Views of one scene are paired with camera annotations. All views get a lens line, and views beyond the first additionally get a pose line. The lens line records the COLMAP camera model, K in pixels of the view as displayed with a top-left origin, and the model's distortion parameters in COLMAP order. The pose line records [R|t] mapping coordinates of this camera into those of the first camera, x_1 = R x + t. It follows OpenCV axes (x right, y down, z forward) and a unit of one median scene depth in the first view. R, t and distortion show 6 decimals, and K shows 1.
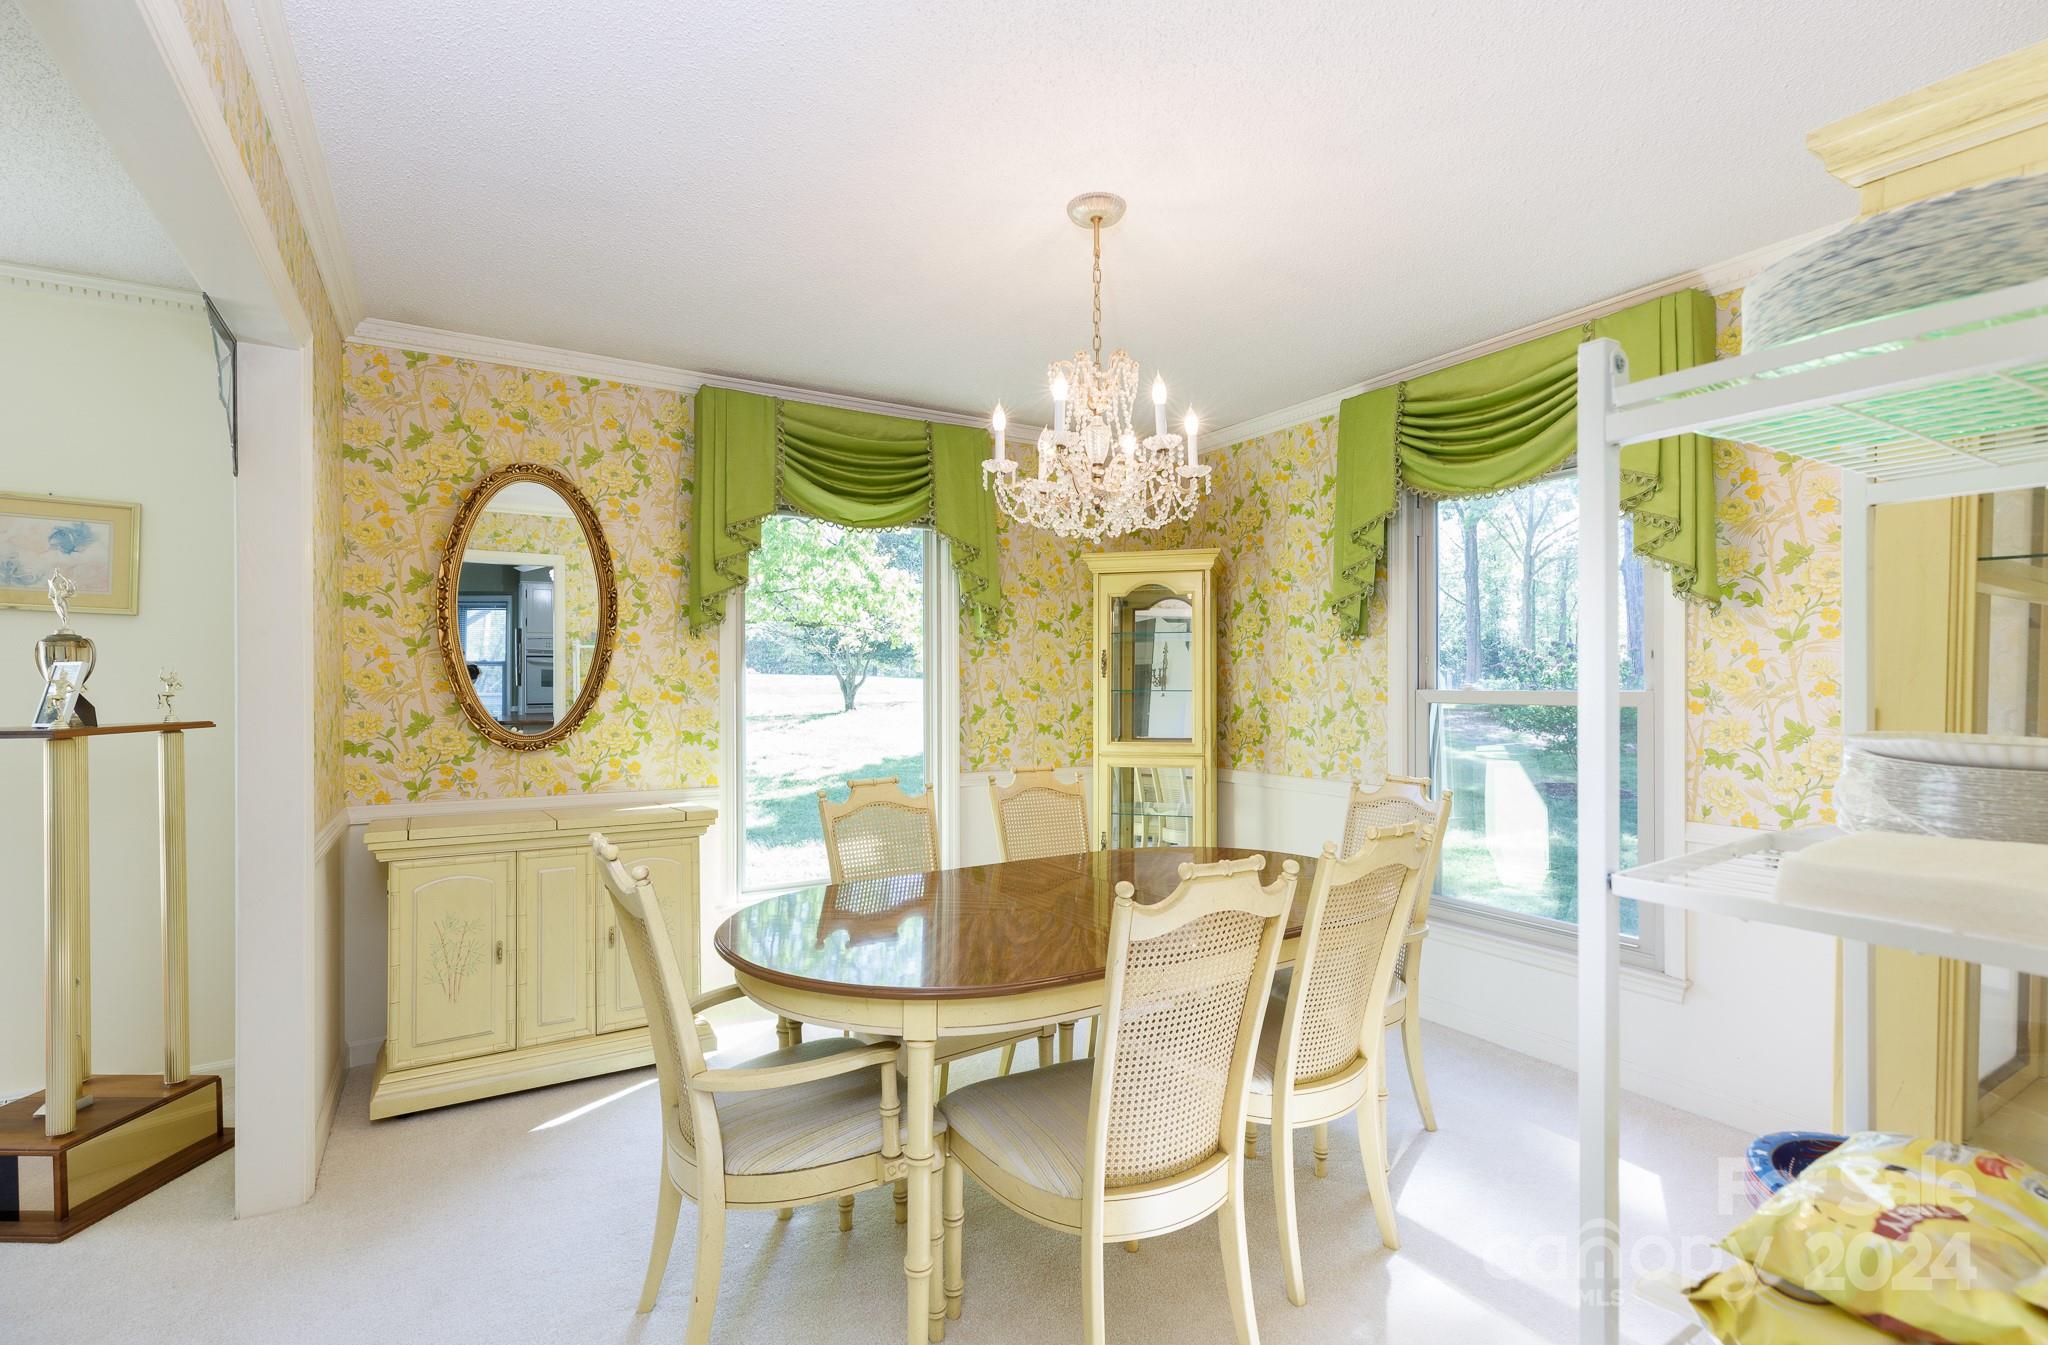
lens RADIAL K [[935.0, 0, 1027.4], [0, 935.0, 692.2], [0, 0, 1]] dist [0.013241, -0.000023]
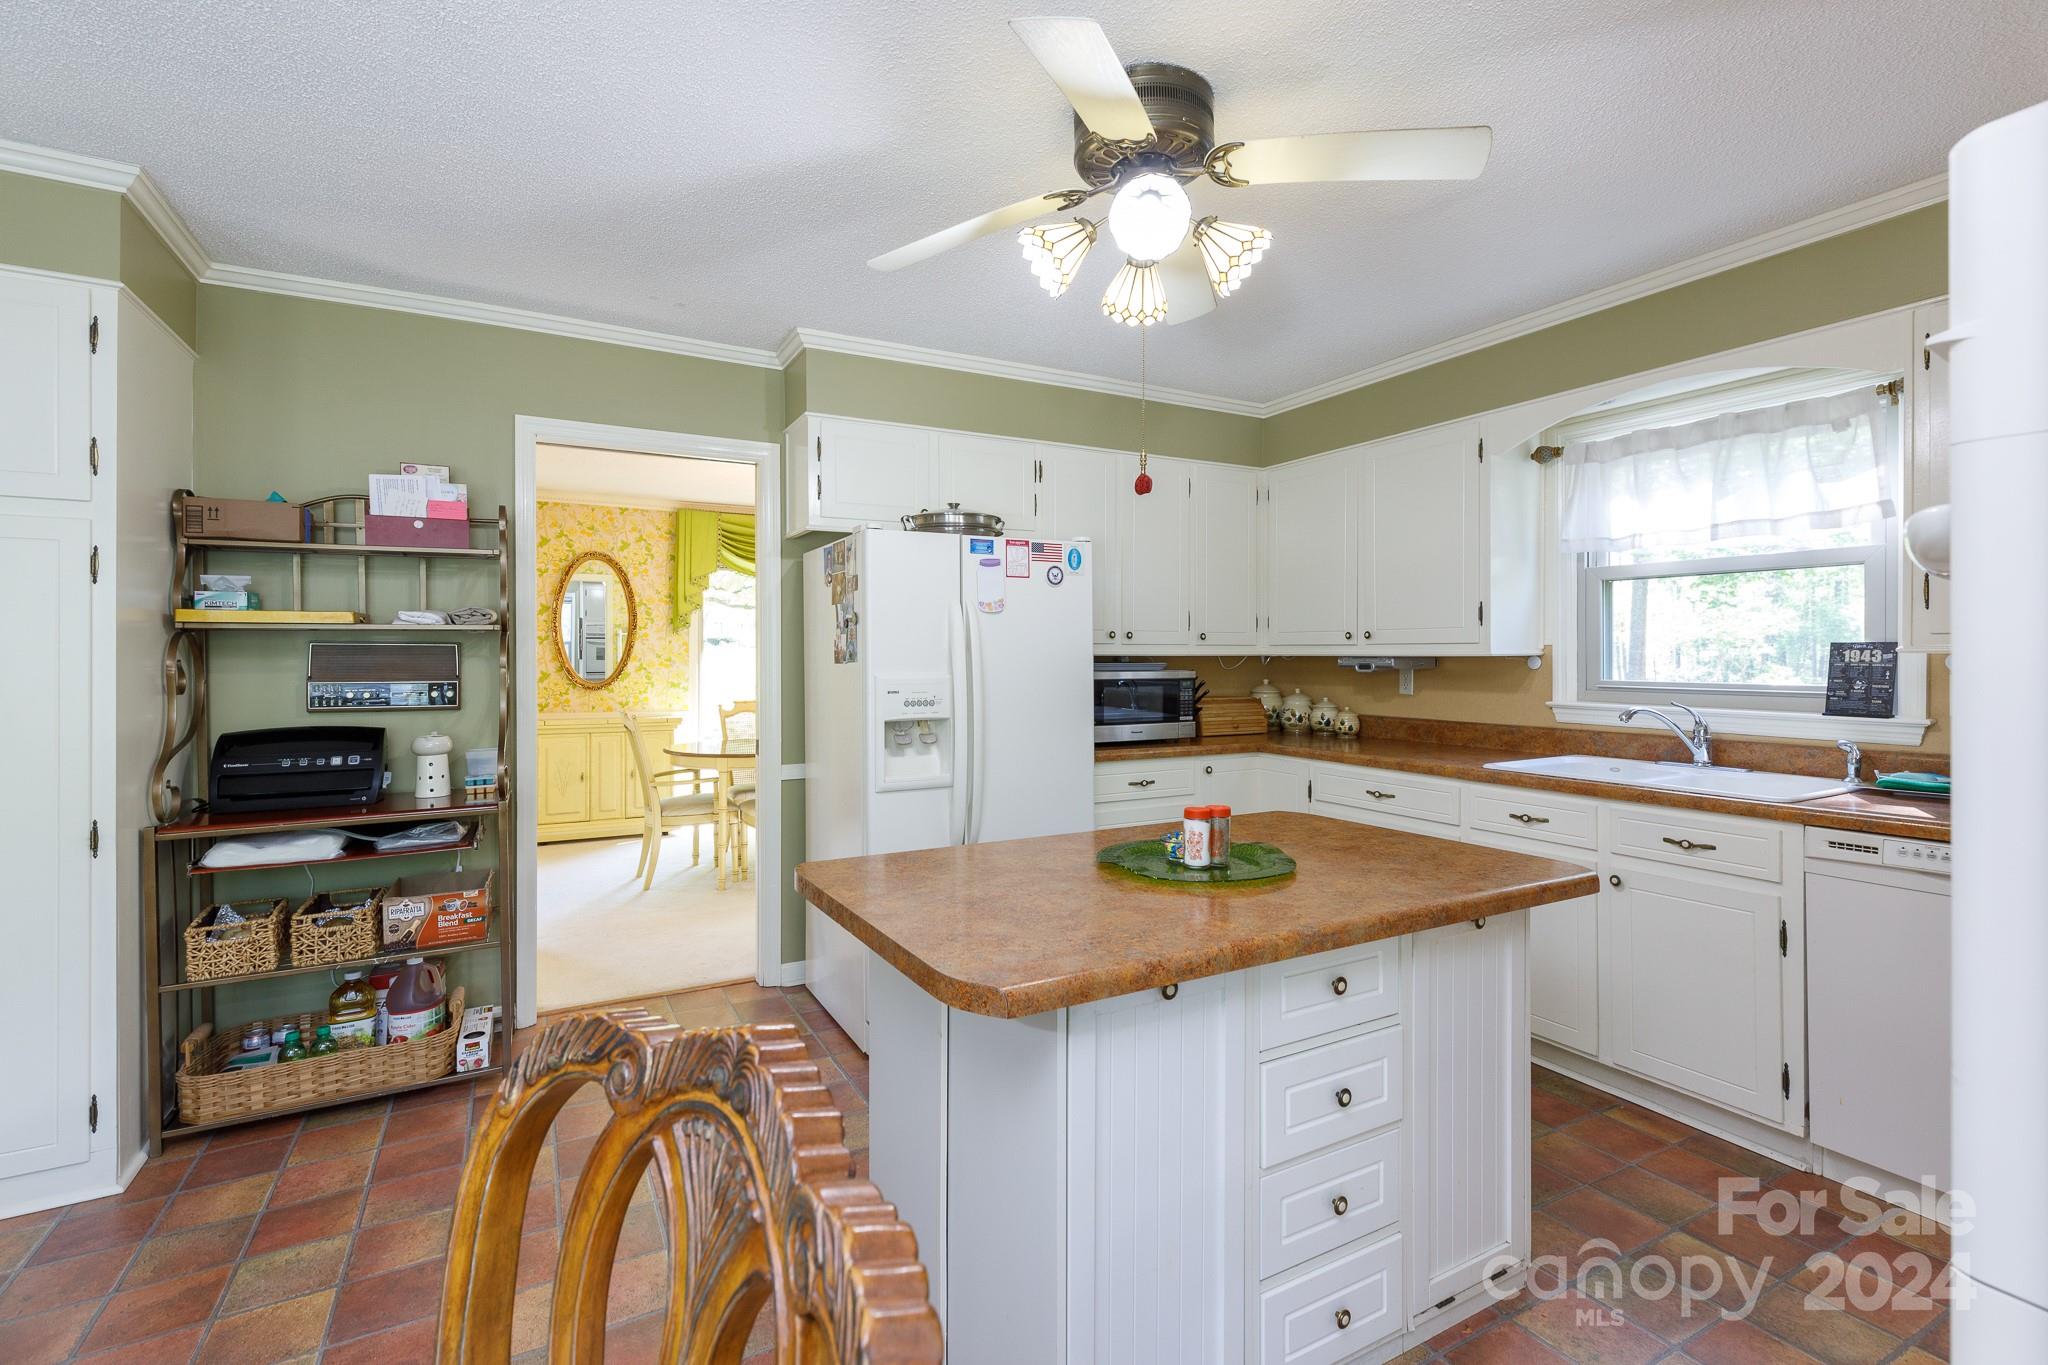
lens RADIAL K [[935.0, 0, 1032.3], [0, 935.0, 661.5], [0, 0, 1]] dist [0.013241, -0.000023]
pose [[0.999217, -0.000860, -0.039560, 0.504742], [0.000654, 0.999986, -0.005221, 0.010426], [0.039564, 0.005191, 0.999204, -1.006265]]
